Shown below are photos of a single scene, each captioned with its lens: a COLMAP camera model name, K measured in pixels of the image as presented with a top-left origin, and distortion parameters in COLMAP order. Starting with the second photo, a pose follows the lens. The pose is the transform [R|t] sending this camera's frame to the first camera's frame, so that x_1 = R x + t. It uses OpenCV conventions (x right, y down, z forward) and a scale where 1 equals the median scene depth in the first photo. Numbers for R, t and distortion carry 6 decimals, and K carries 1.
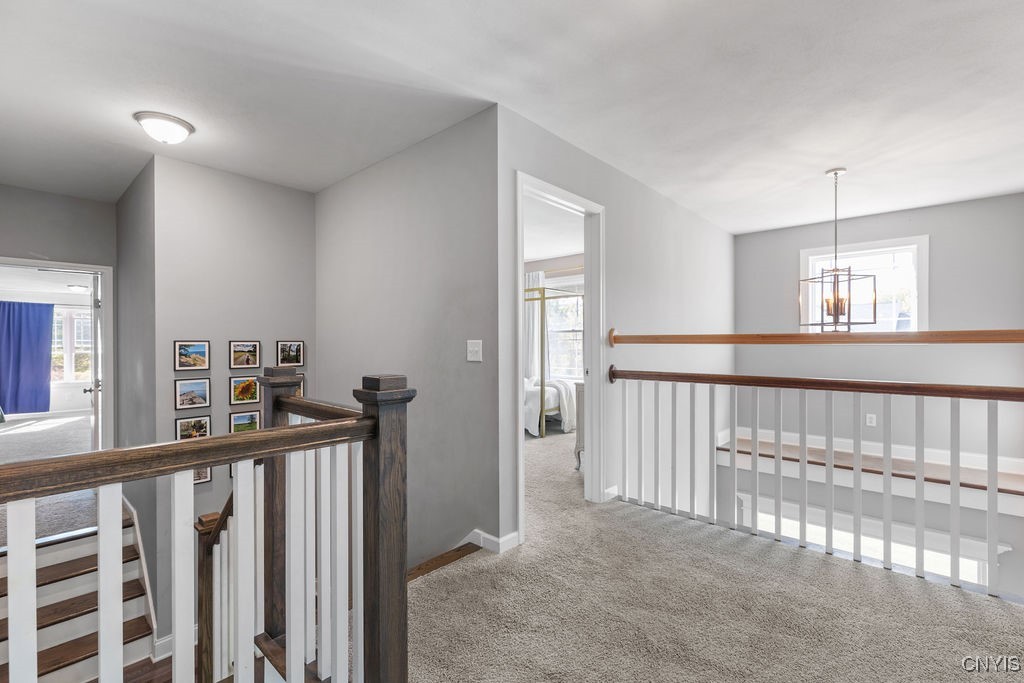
lens RADIAL K [[459.4, 0, 509.8], [0, 459.4, 343.8], [0, 0, 1]] dist [0.005174, -0.001072]
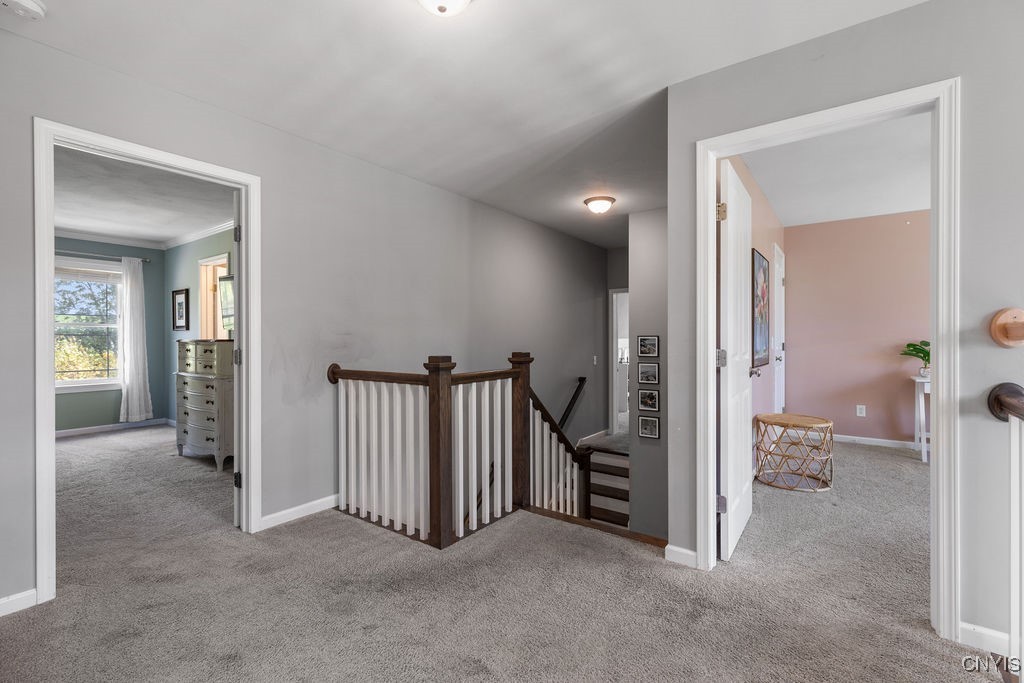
lens RADIAL K [[459.4, 0, 508.6], [0, 459.4, 339.7], [0, 0, 1]] dist [0.005174, -0.001072]
pose [[0.089168, 0.006830, -0.995993, 0.687157], [0.003441, 0.999968, 0.007165, -0.006384], [0.996011, -0.004066, 0.089142, 0.450768]]
